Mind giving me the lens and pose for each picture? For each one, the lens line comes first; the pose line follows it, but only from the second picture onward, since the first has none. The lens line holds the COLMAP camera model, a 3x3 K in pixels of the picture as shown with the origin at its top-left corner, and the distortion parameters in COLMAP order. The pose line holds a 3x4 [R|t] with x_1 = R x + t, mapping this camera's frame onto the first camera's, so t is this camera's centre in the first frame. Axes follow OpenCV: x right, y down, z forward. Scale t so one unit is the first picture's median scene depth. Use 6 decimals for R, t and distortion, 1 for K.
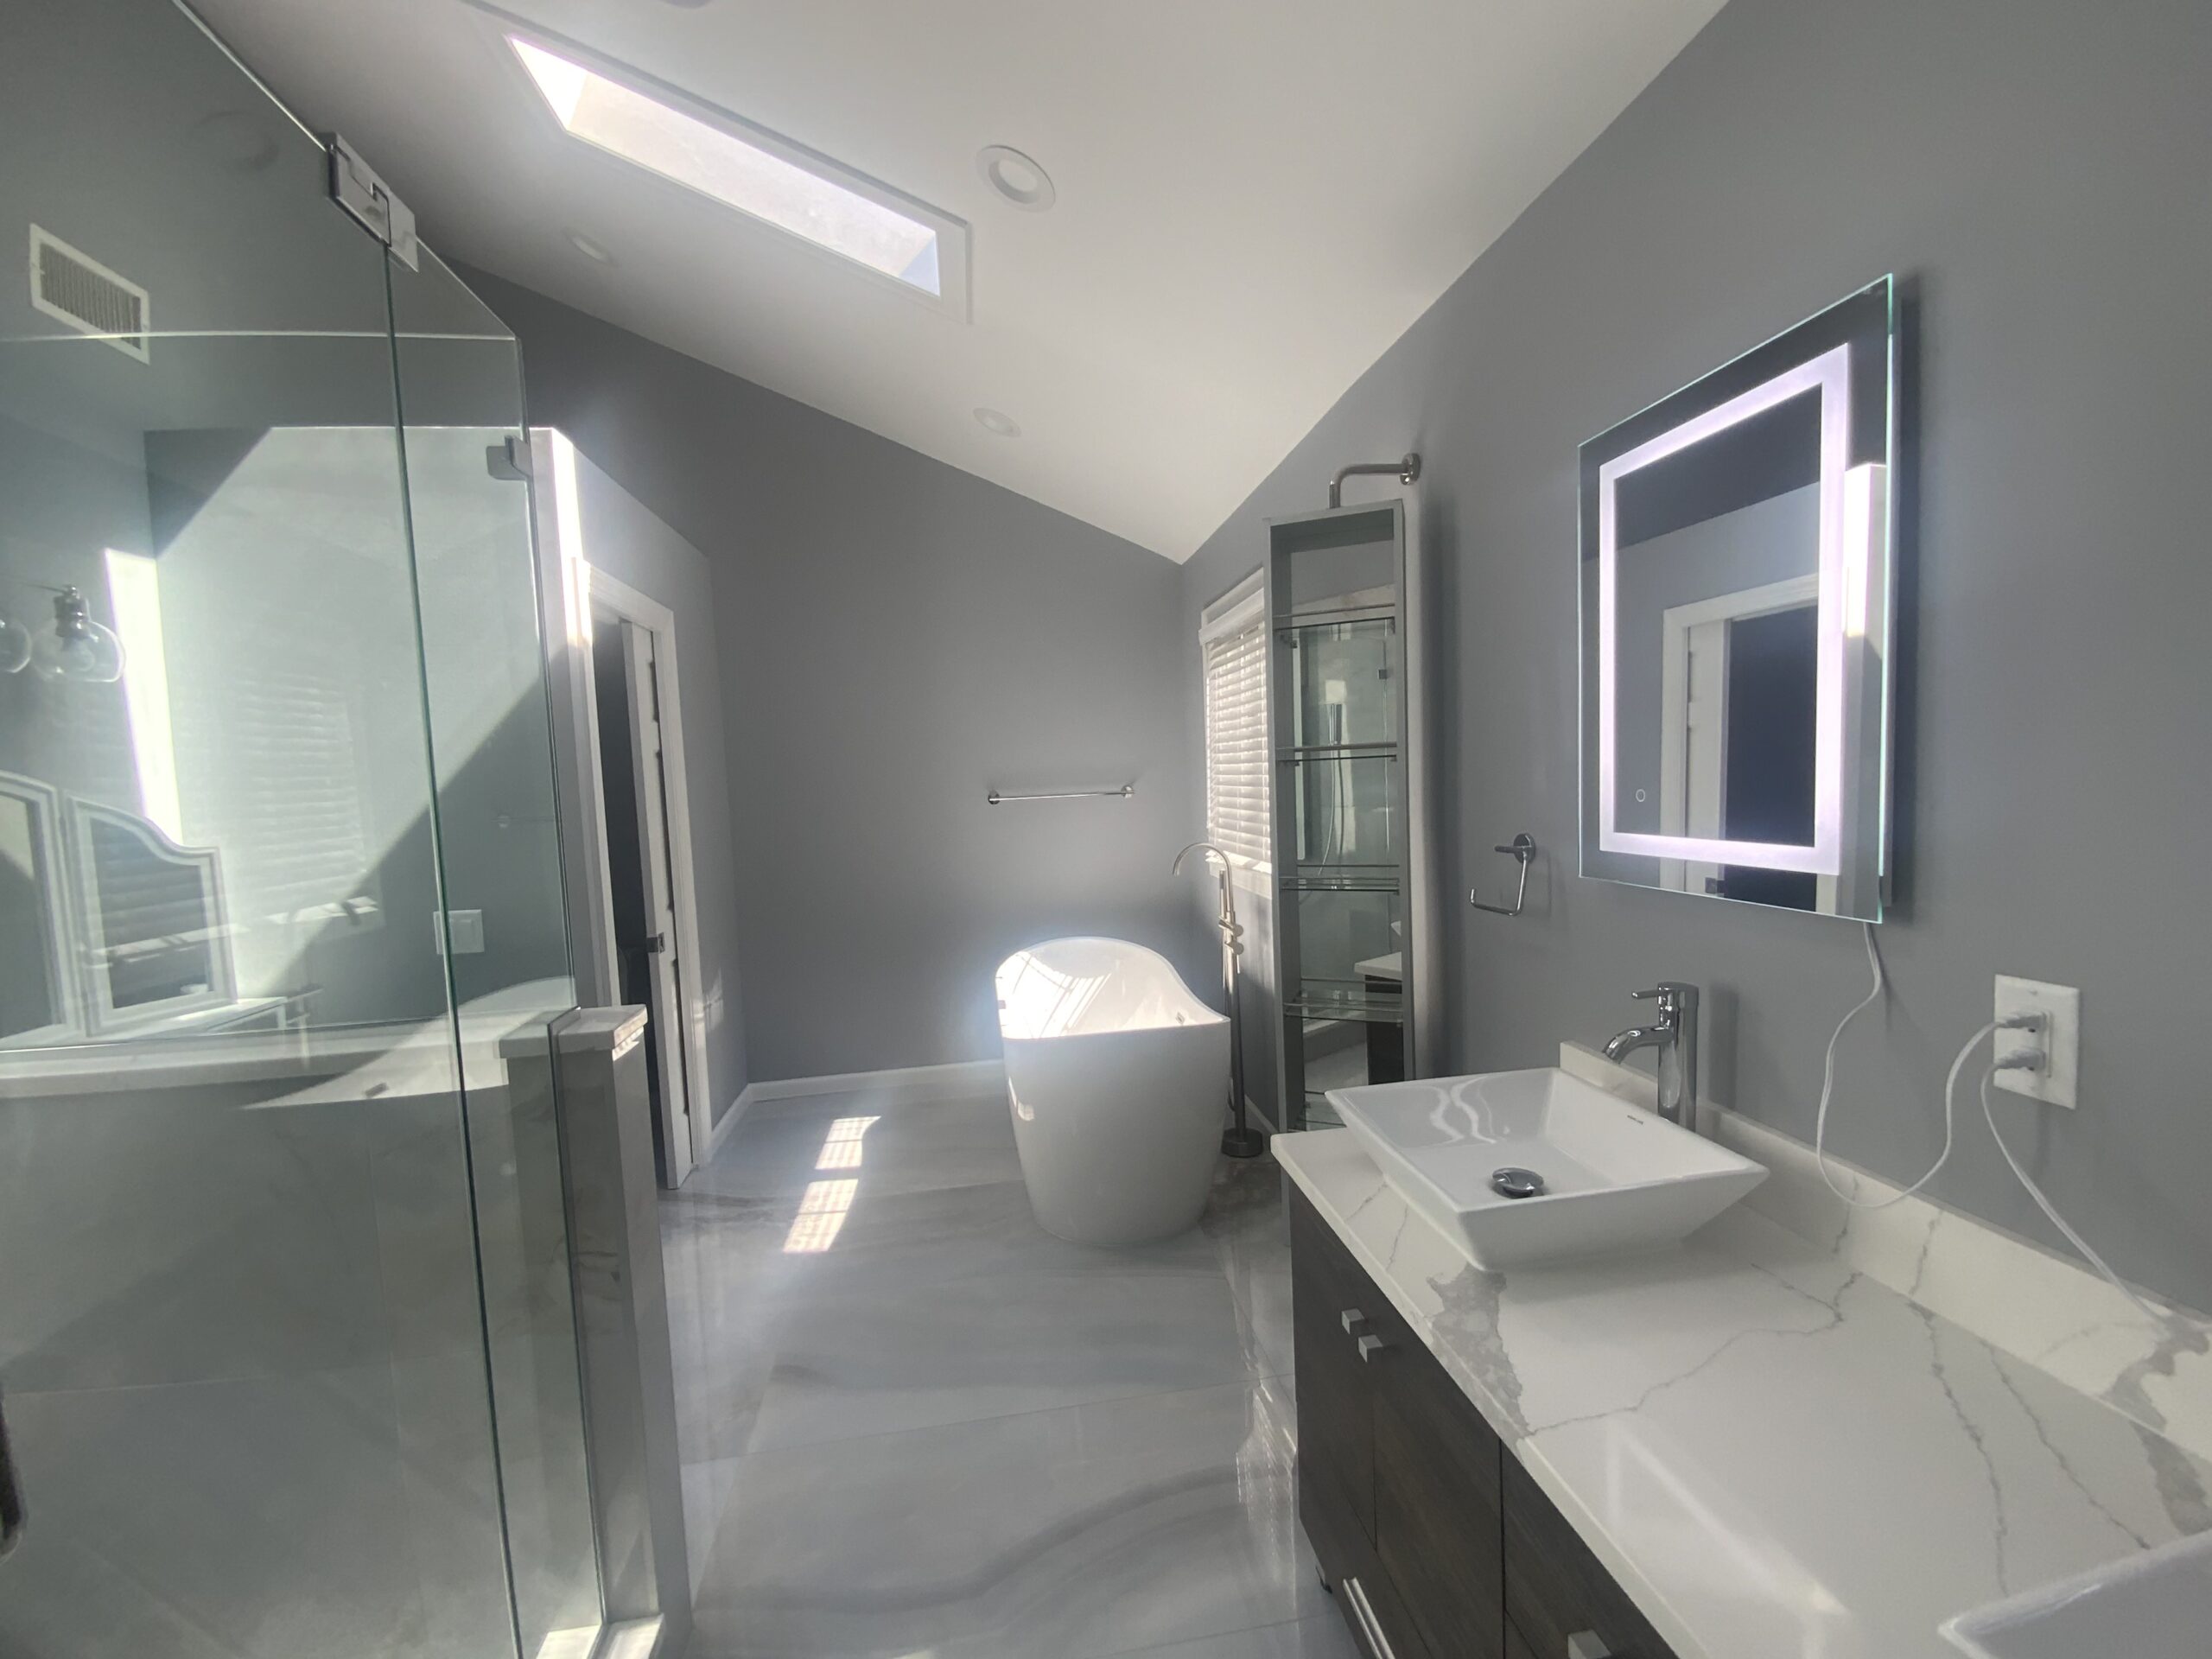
lens RADIAL K [[888.9, 0, 1112.6], [0, 888.9, 837.7], [0, 0, 1]] dist [0.000715, -0.000044]
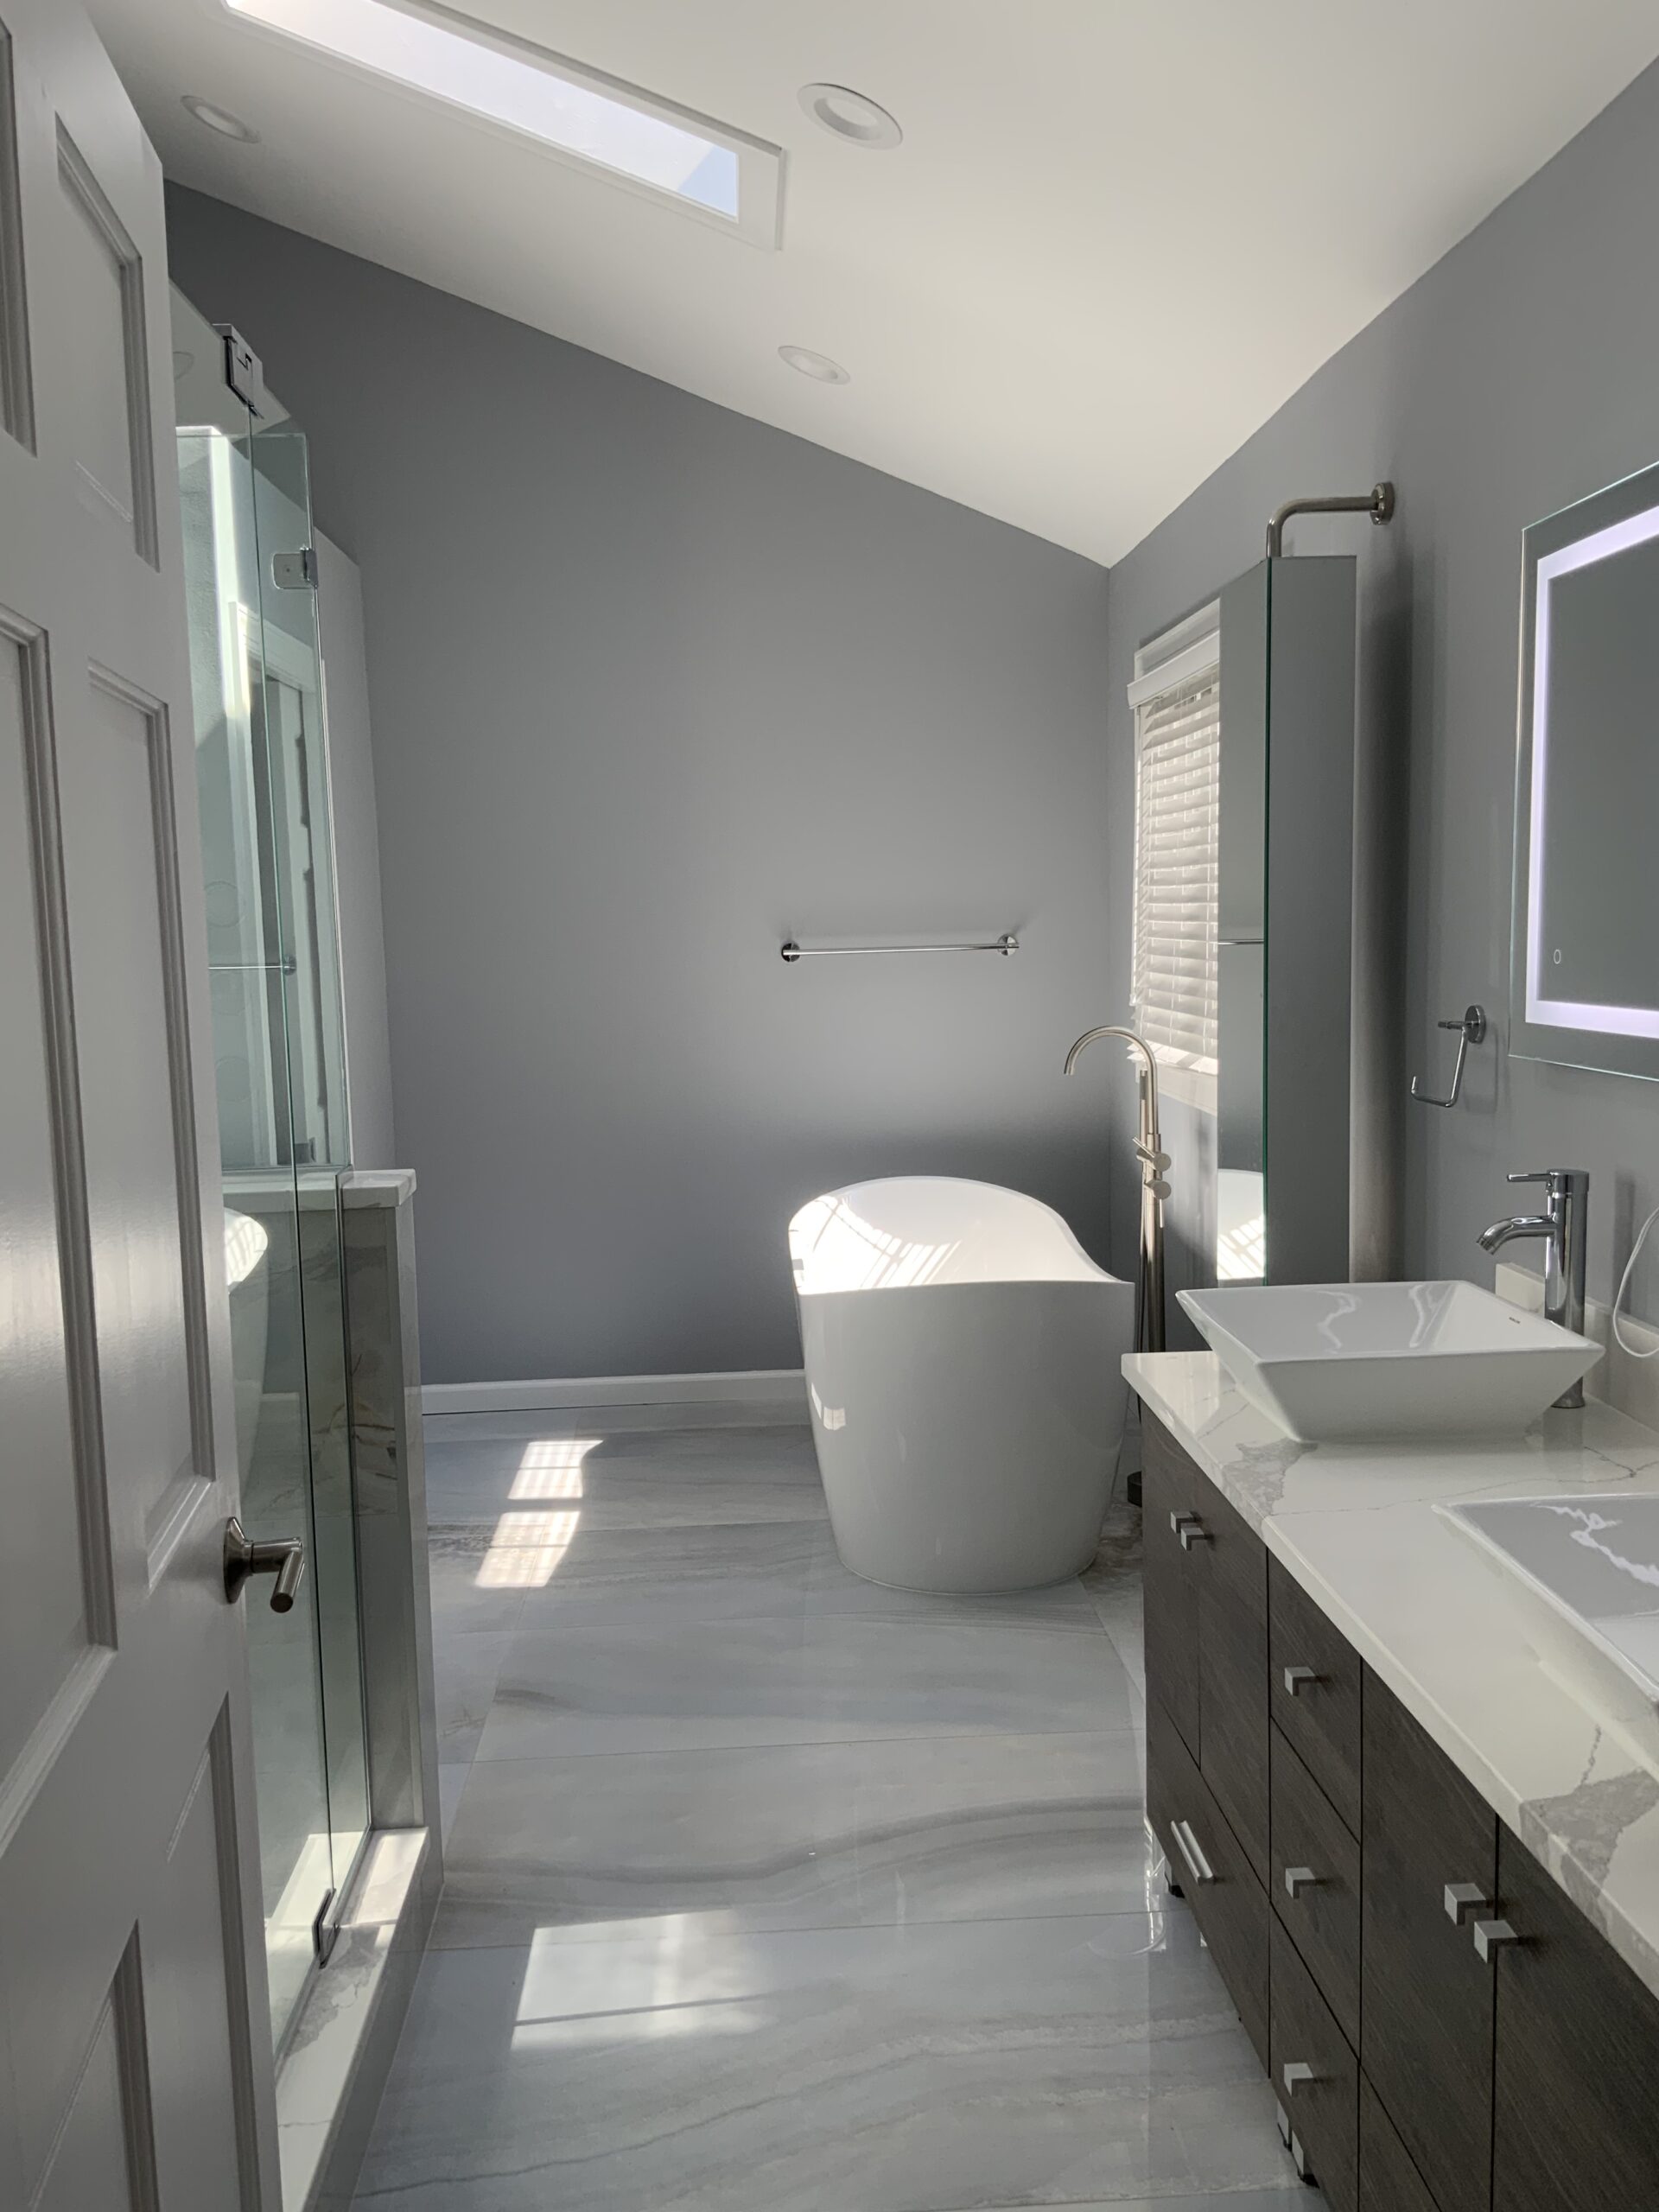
lens RADIAL K [[1837.6, 0, 820.9], [0, 1837.6, 1112.7], [0, 0, 1]] dist [0.009373, 0.001489]
pose [[0.993915, 0.028449, -0.106414, 0.035327], [-0.024290, 0.998898, 0.040171, 0.020835], [0.107439, -0.037341, 0.993510, -0.361860]]
